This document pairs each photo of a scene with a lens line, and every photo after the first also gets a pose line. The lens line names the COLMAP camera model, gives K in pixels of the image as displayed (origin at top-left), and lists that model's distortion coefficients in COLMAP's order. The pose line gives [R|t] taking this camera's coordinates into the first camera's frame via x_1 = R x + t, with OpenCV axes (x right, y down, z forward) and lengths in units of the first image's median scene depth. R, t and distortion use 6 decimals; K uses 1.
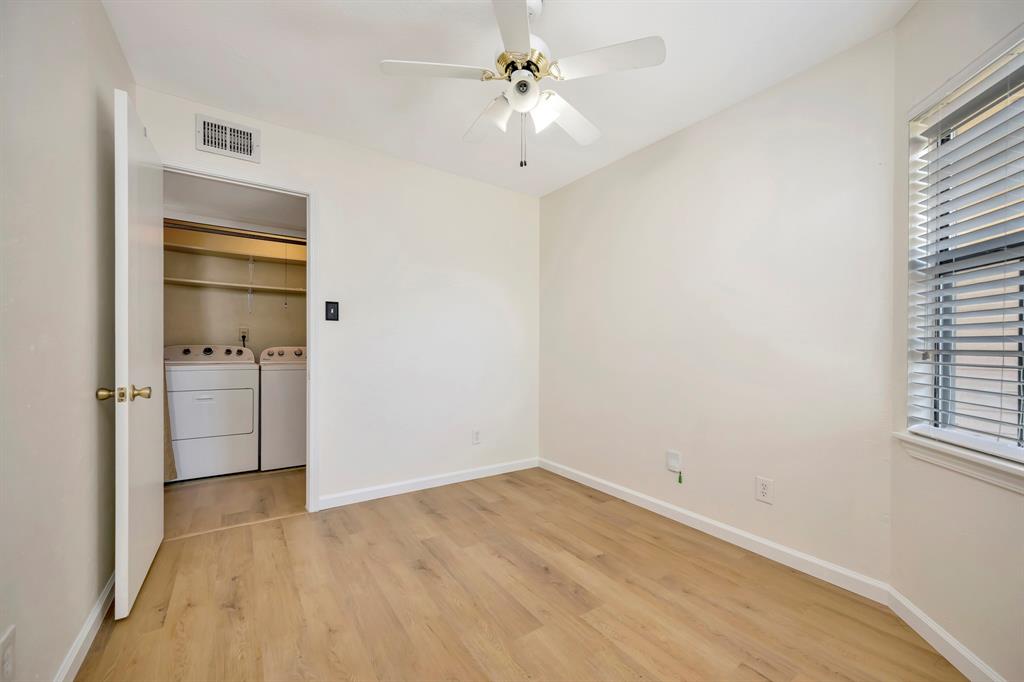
lens RADIAL K [[405.4, 0, 515.6], [0, 405.4, 347.2], [0, 0, 1]] dist [-0.001791, -0.000602]
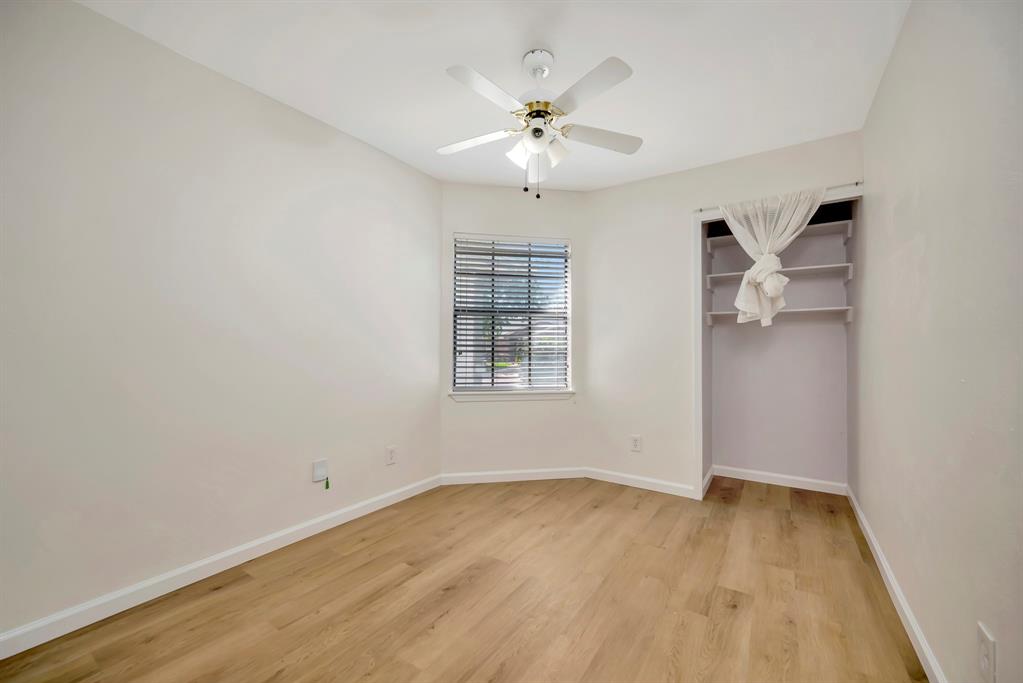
lens RADIAL K [[405.0, 0, 514.9], [0, 405.0, 341.0], [0, 0, 1]] dist [-0.001791, -0.000602]
pose [[-0.373062, 0.009339, 0.927759, -0.779884], [-0.002940, 0.999932, -0.011248, -0.012678], [-0.927802, -0.006924, -0.373010, 1.104566]]
